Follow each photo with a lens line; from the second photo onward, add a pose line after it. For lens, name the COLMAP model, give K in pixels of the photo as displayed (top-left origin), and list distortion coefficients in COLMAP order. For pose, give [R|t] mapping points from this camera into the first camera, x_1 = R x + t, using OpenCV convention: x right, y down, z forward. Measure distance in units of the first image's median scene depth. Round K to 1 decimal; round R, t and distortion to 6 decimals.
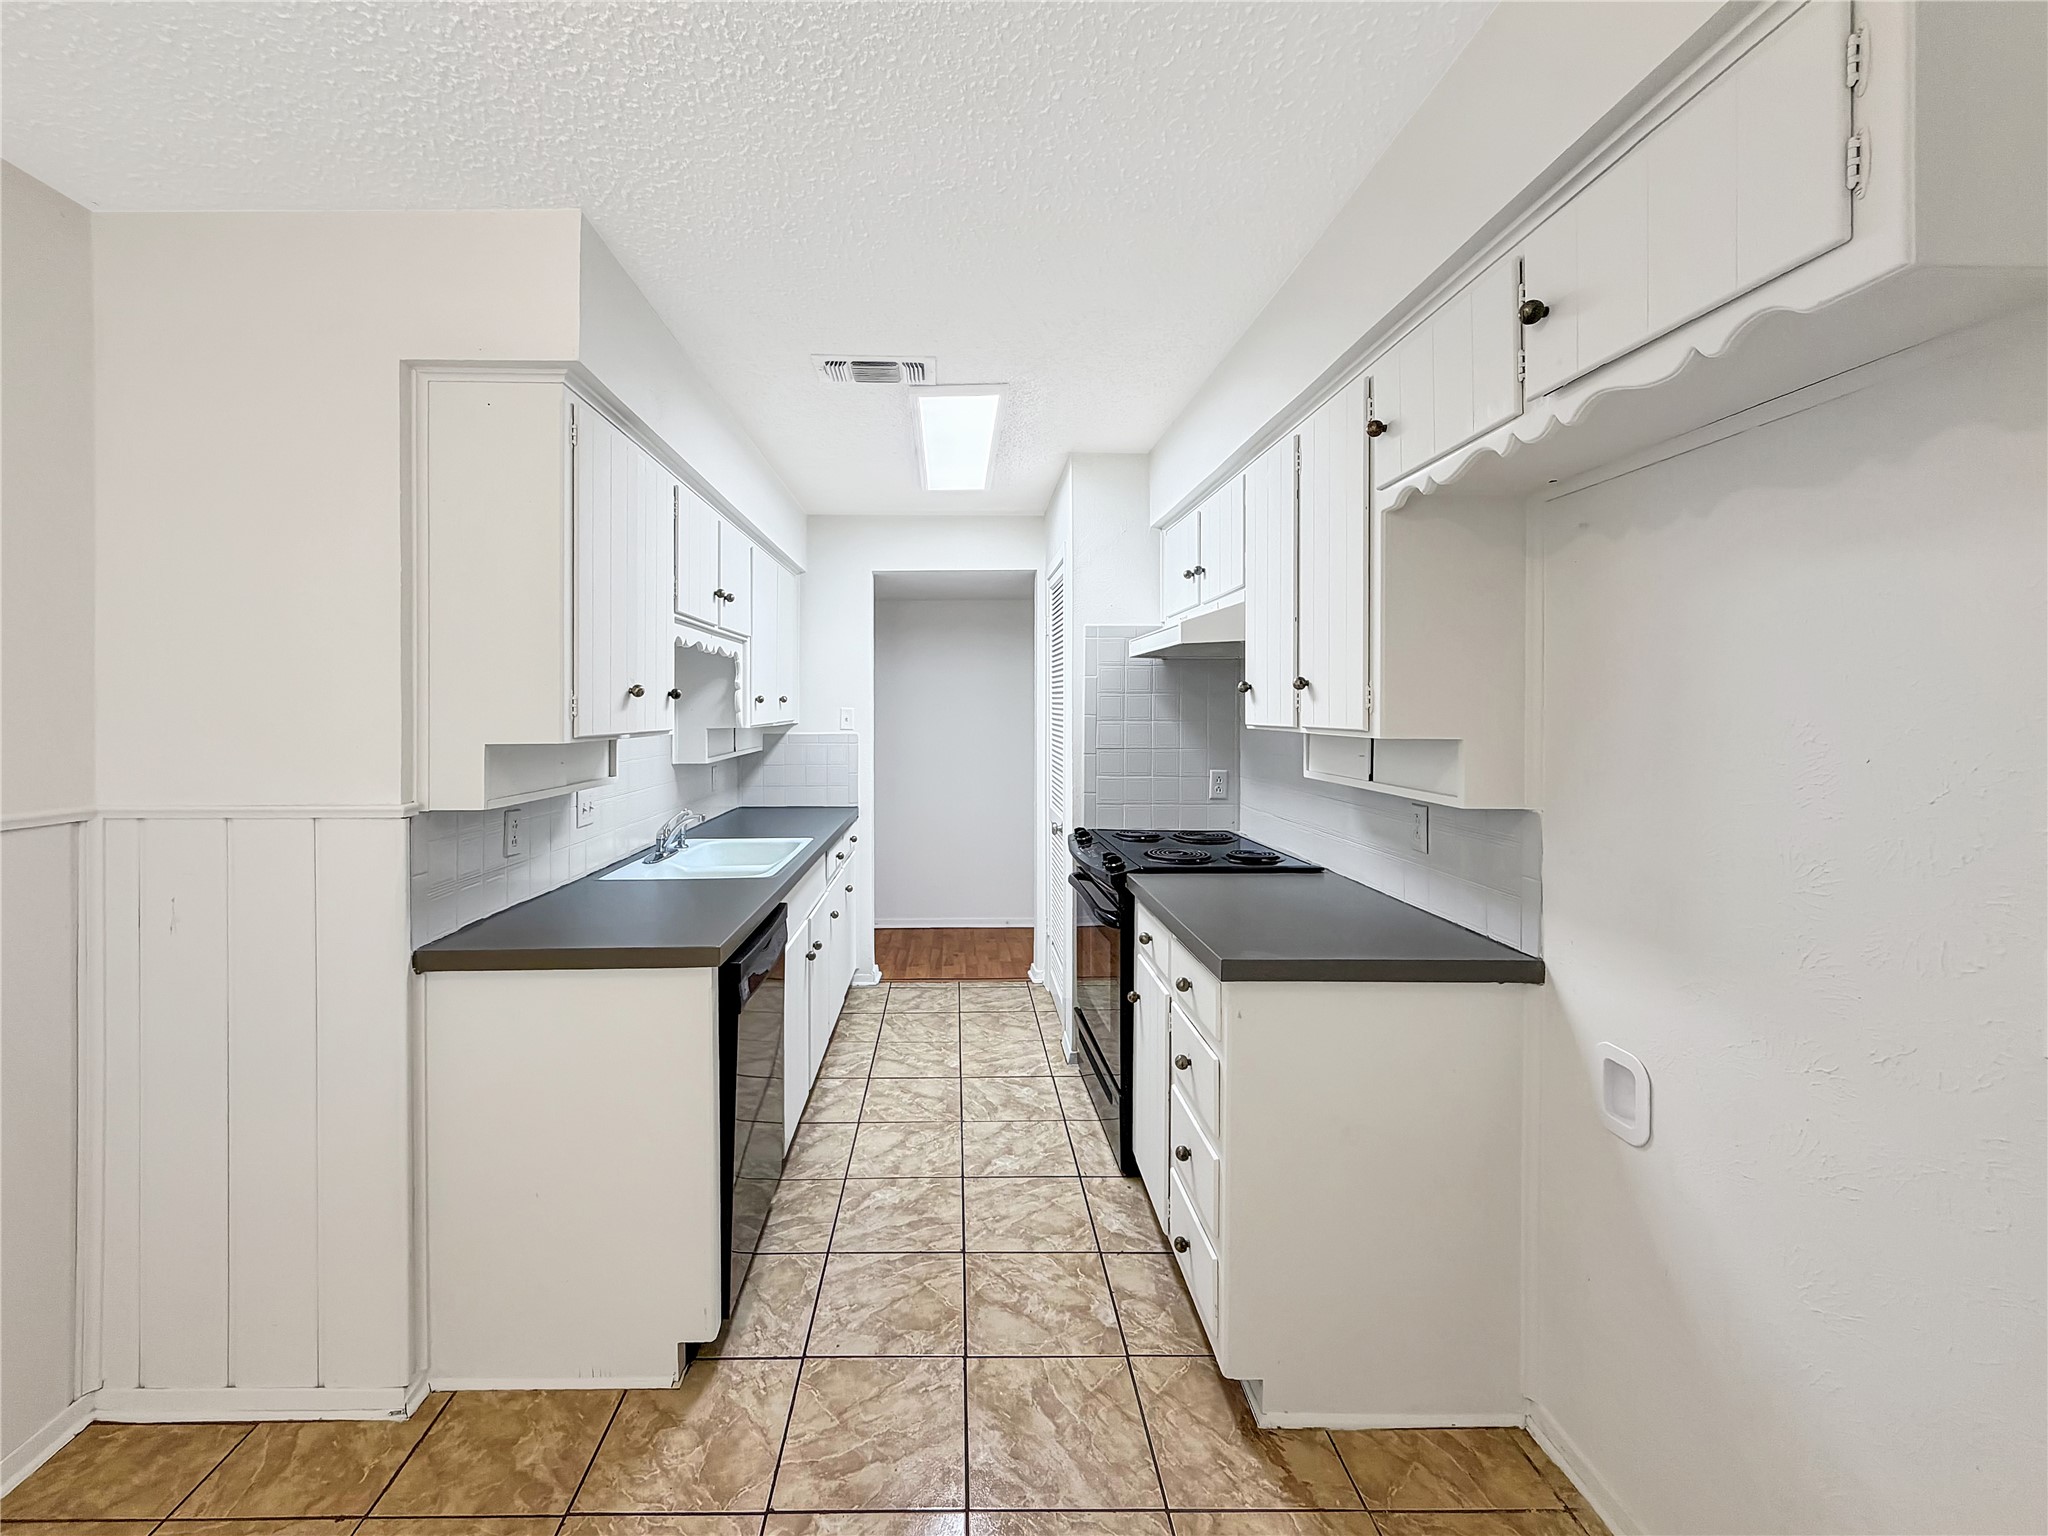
lens RADIAL K [[851.5, 0, 1027.9], [0, 851.5, 713.7], [0, 0, 1]] dist [0.001671, -0.000403]
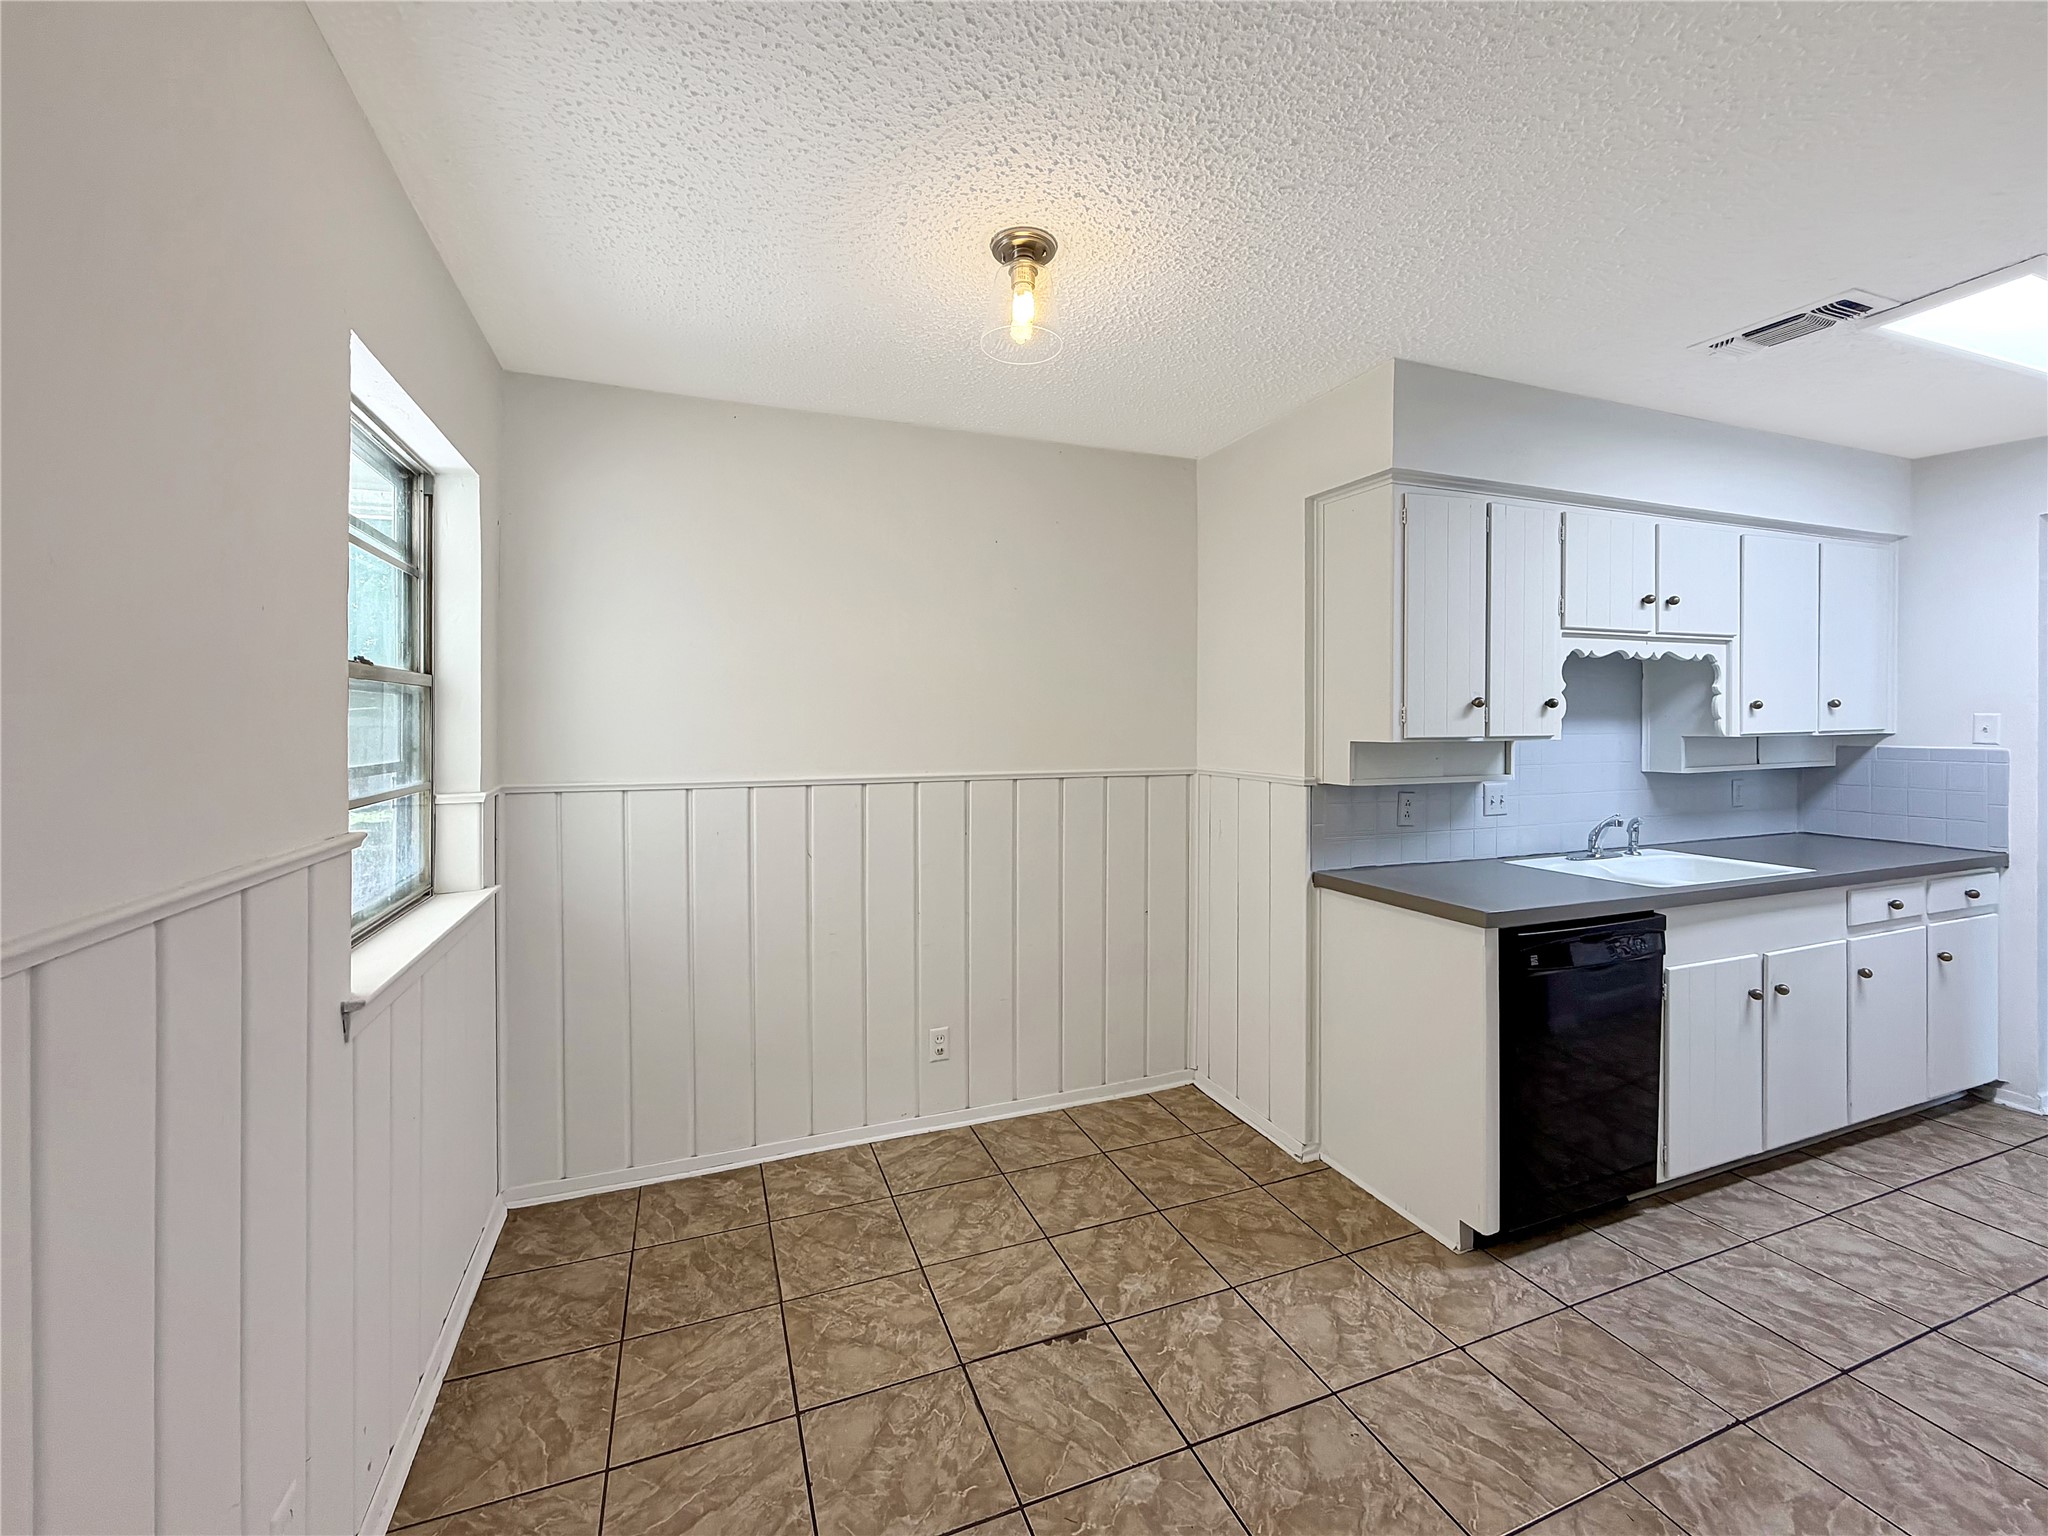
lens RADIAL K [[851.5, 0, 1027.9], [0, 851.5, 713.7], [0, 0, 1]] dist [0.001671, -0.000403]
pose [[0.366651, -0.003769, -0.930351, 0.526556], [-0.002977, 0.999982, -0.005224, -0.002352], [0.930354, 0.004685, 0.366633, -0.059450]]
